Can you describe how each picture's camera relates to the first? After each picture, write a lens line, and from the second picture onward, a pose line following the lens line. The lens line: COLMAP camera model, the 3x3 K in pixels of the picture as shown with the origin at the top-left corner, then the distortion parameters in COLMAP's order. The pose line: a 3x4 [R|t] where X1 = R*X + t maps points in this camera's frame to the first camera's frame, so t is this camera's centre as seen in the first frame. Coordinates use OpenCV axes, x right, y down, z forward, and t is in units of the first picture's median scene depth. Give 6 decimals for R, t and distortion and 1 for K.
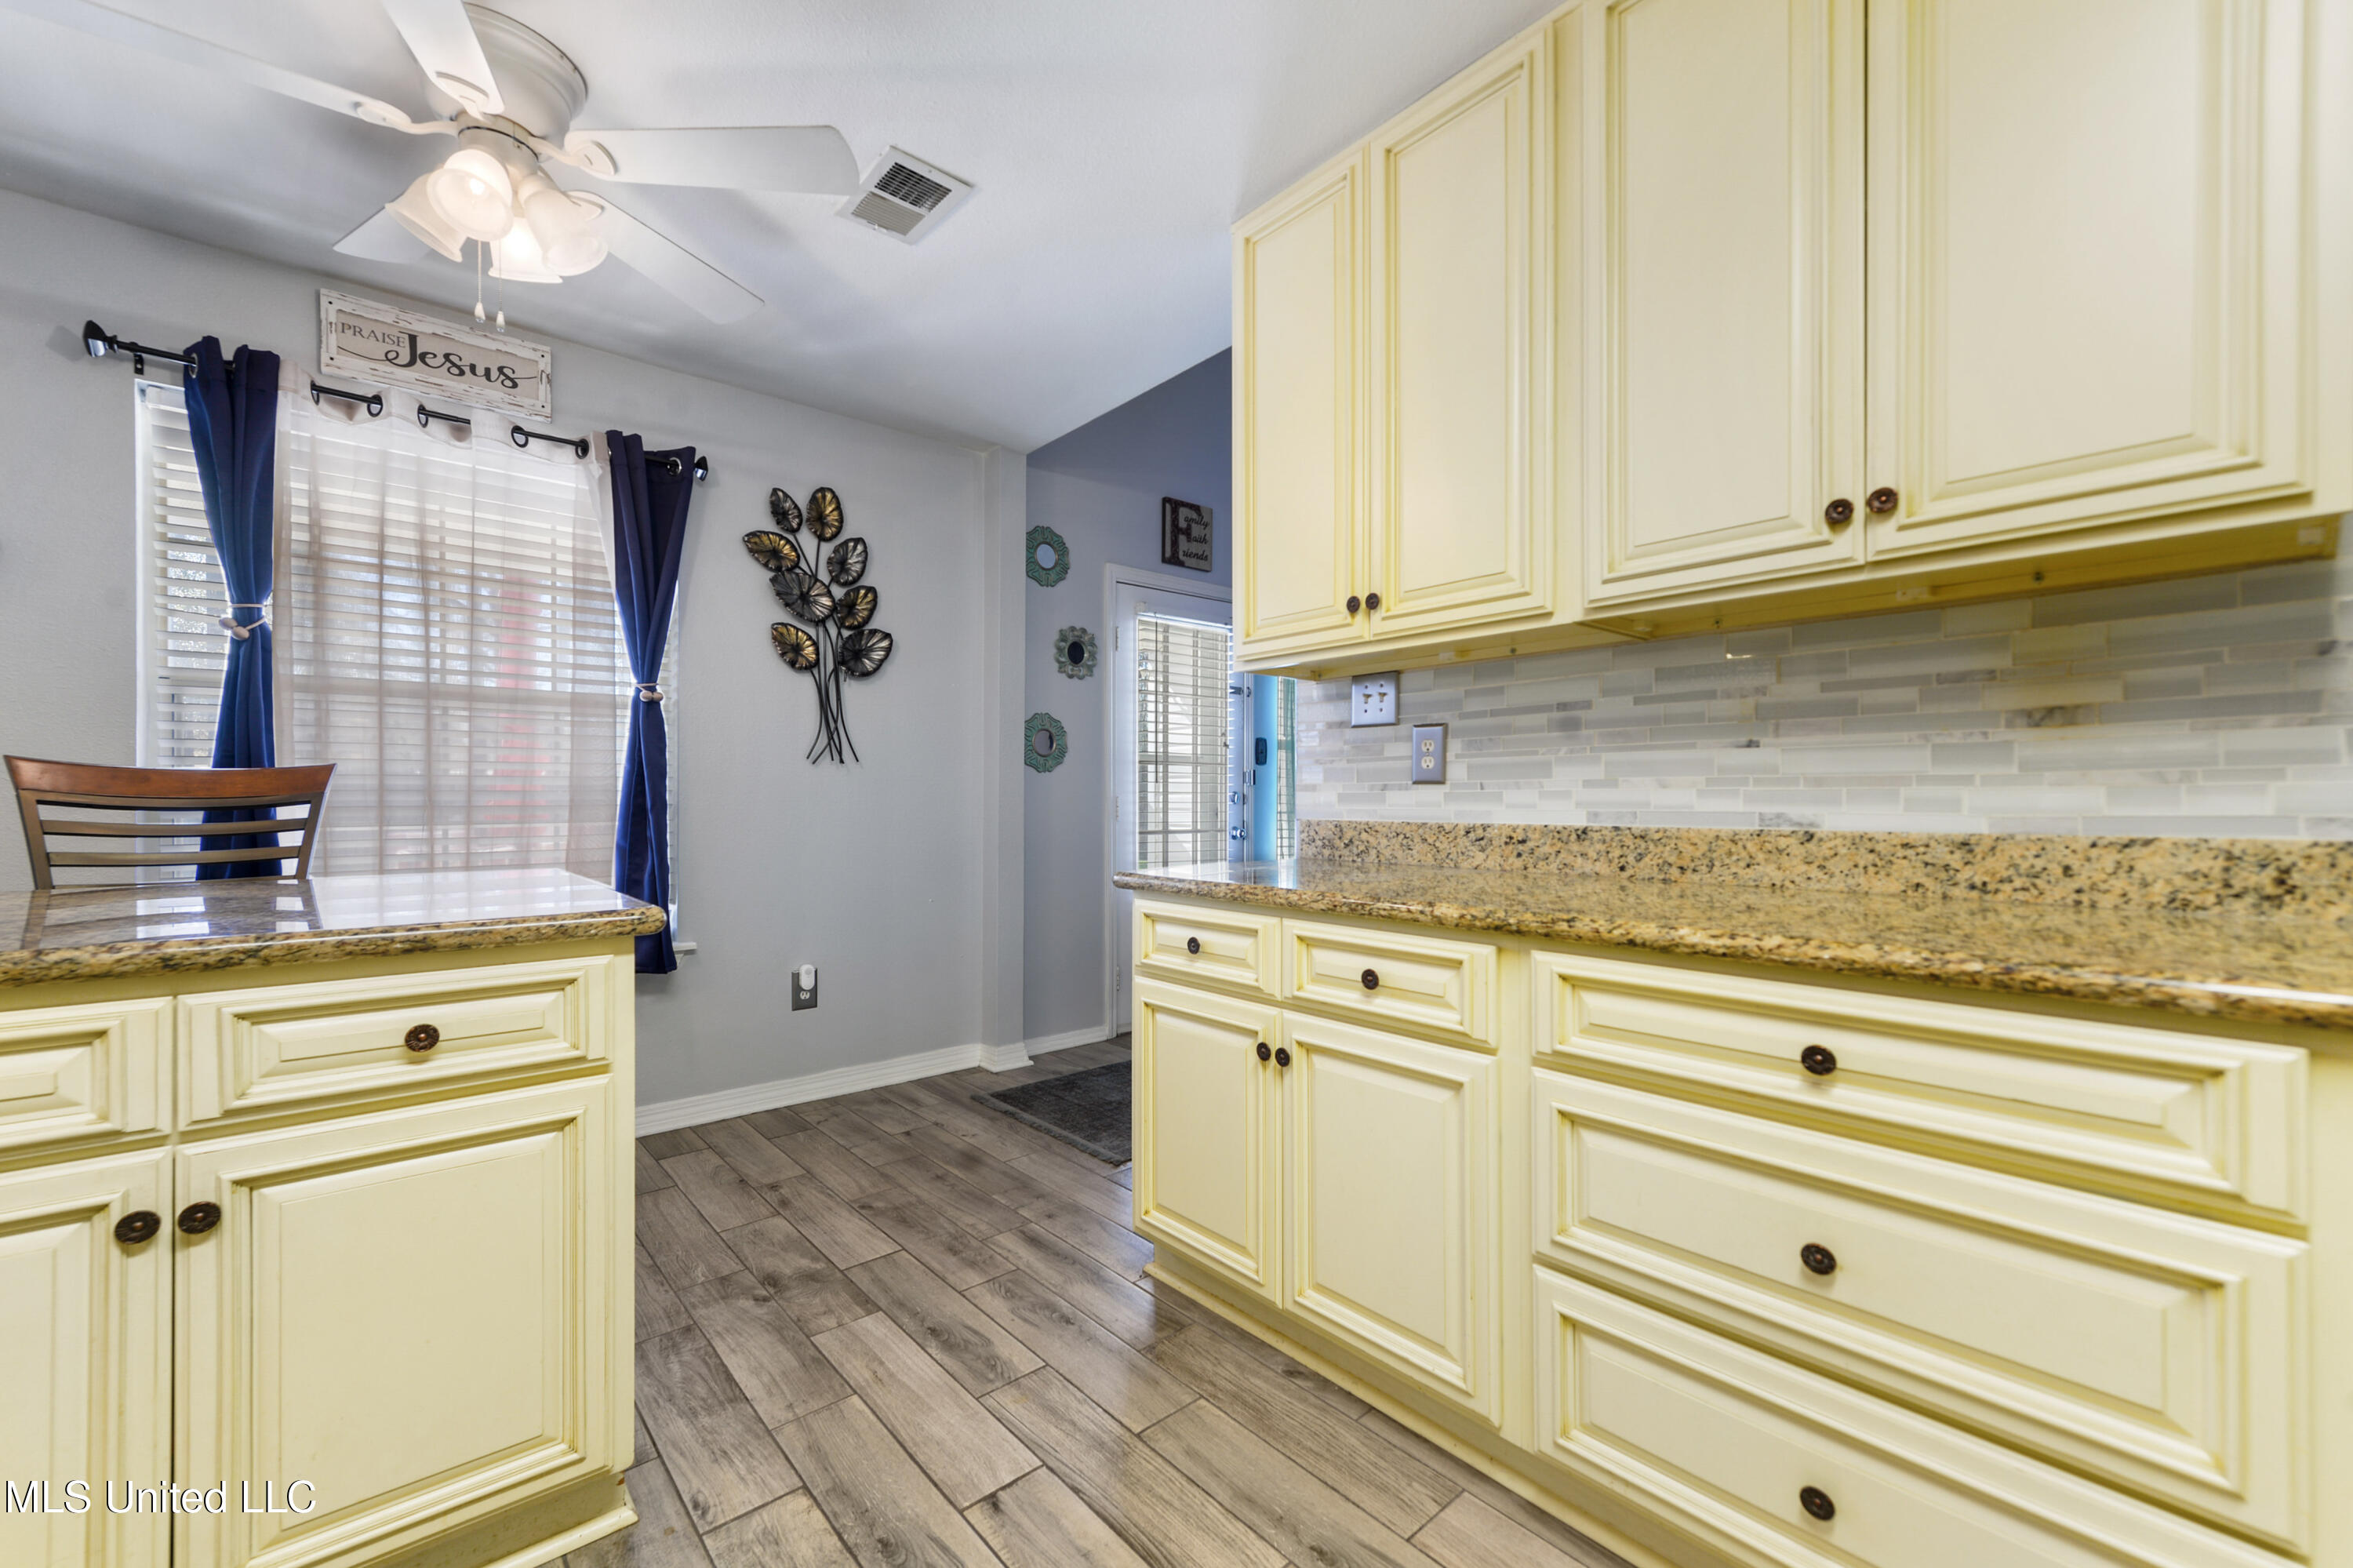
lens RADIAL K [[951.4, 0, 1178.9], [0, 951.4, 795.9], [0, 0, 1]] dist [0.001618, -0.000051]
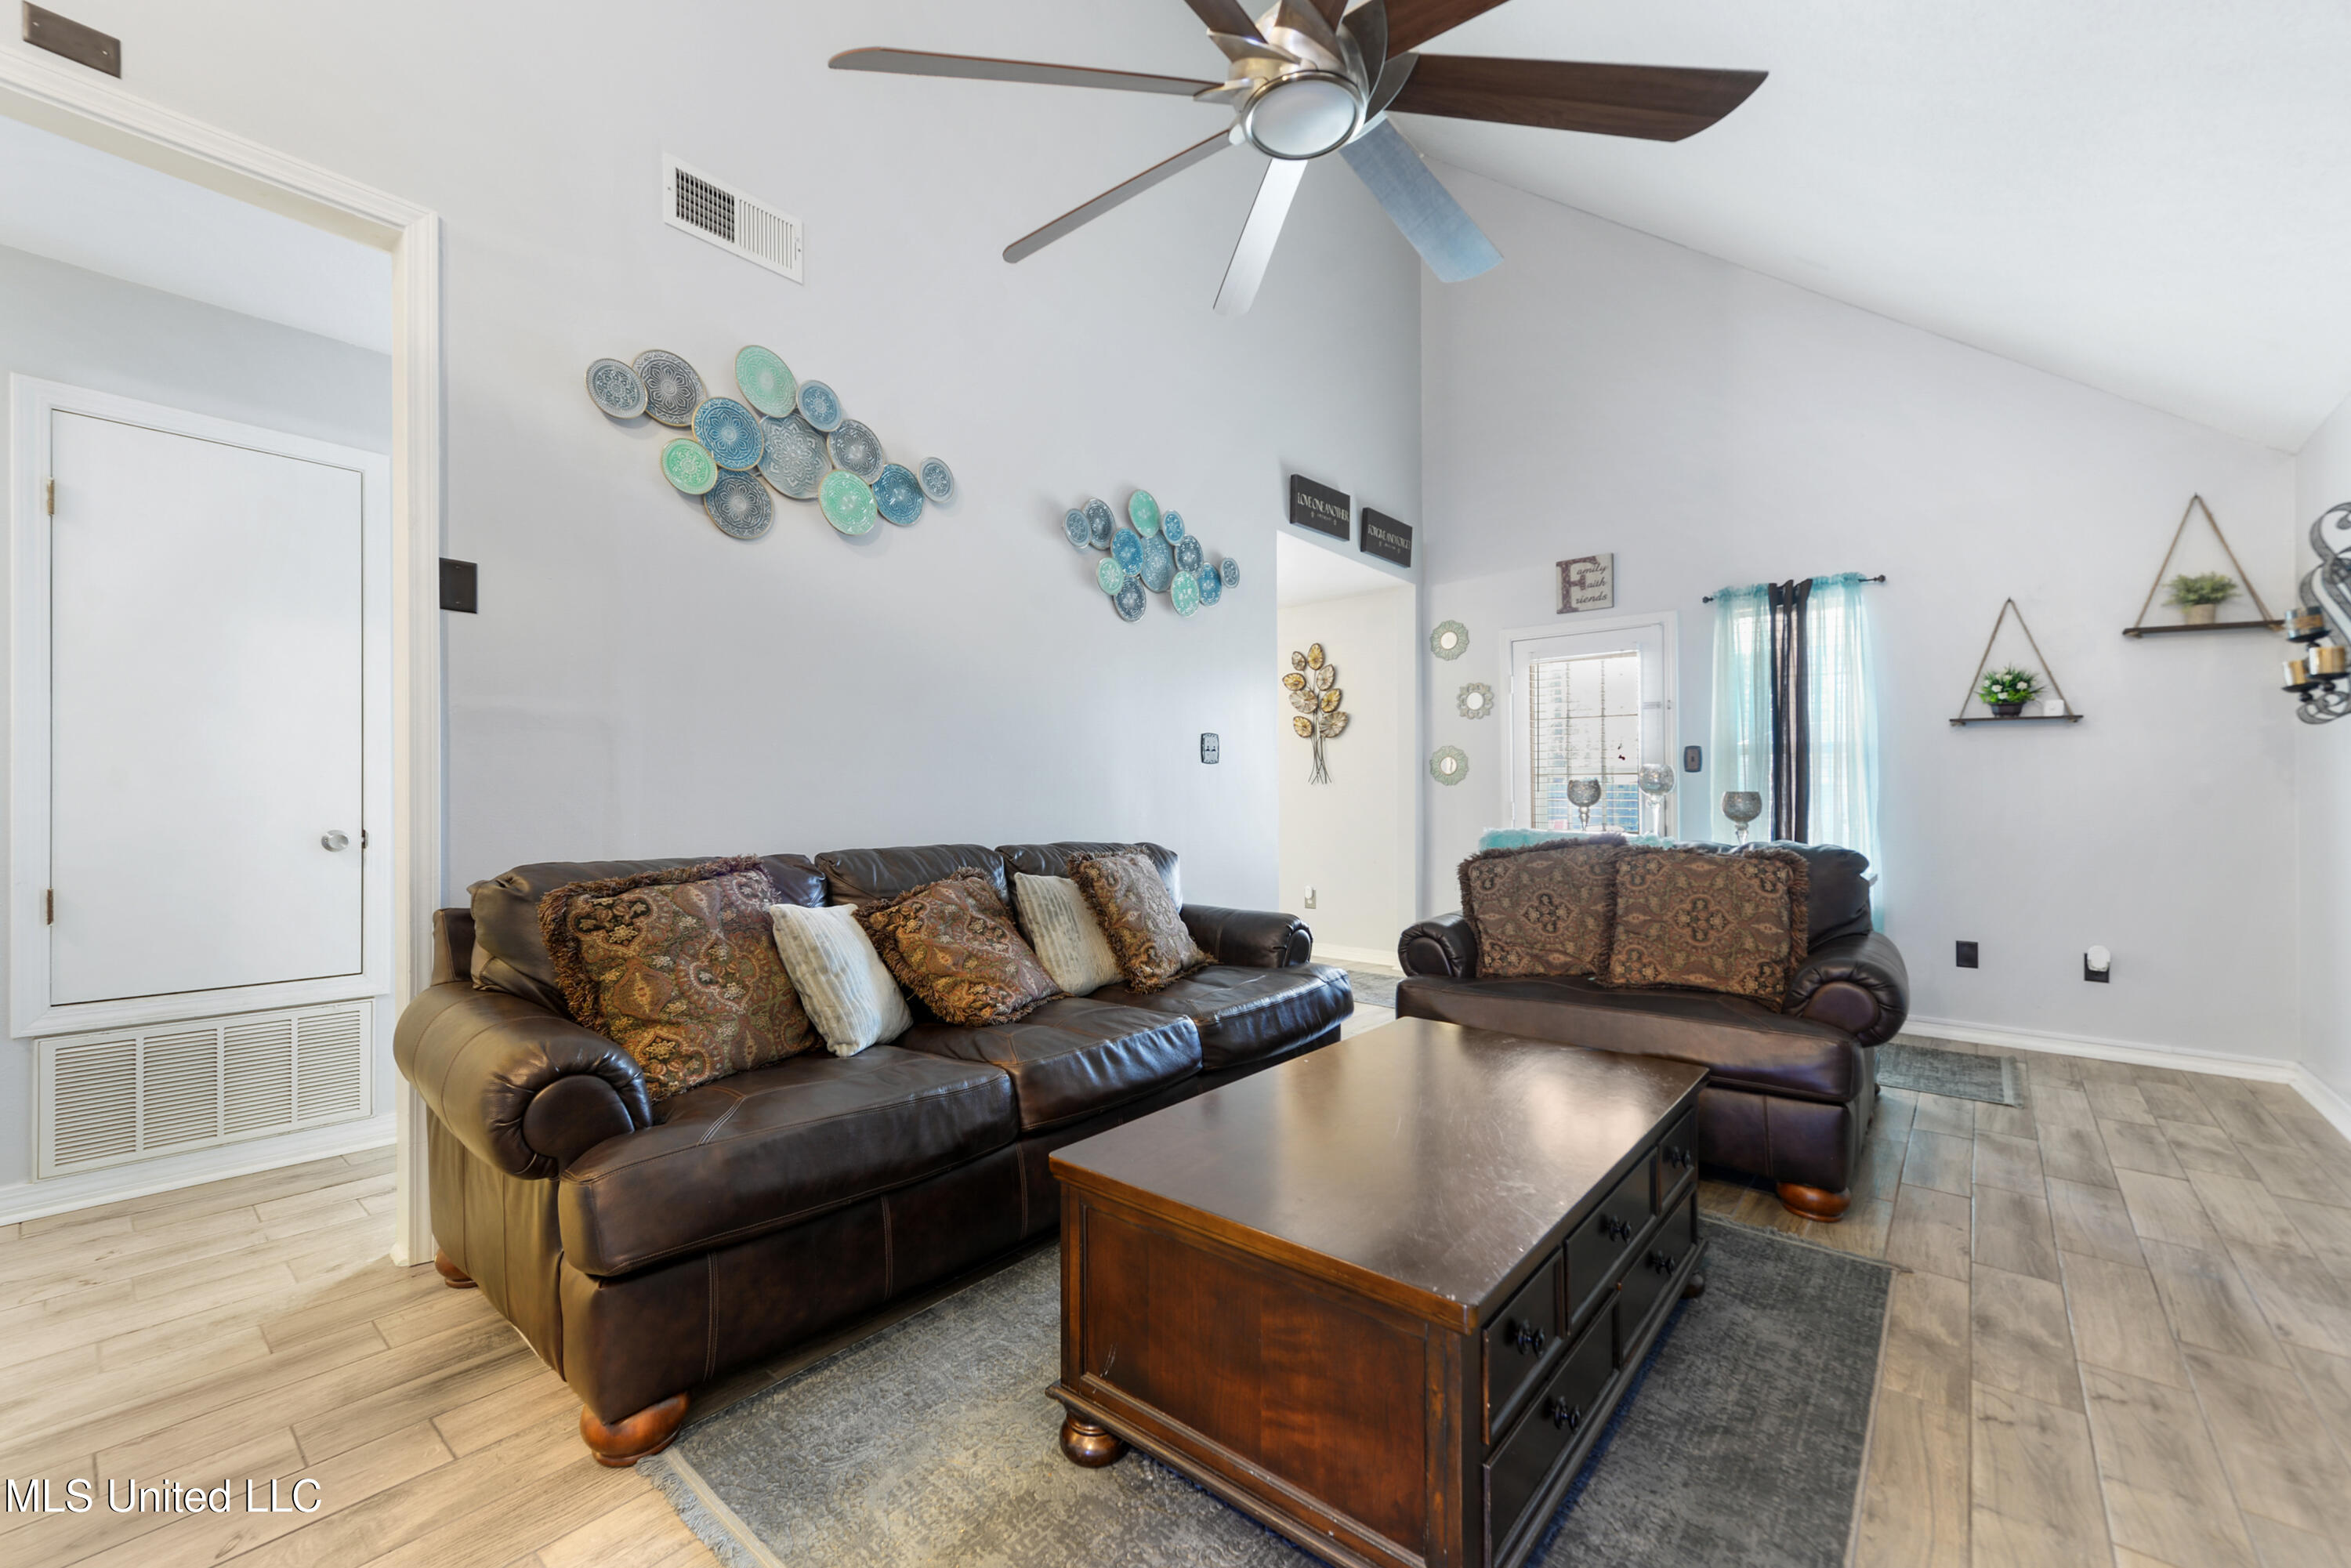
lens RADIAL K [[950.5, 0, 1177.0], [0, 950.5, 793.2], [0, 0, 1]] dist [0.001618, -0.000051]
pose [[0.148020, -0.000882, -0.988984, 1.138026], [0.004829, 0.999988, -0.000170, -0.010933], [0.988973, -0.004751, 0.148022, 0.311965]]
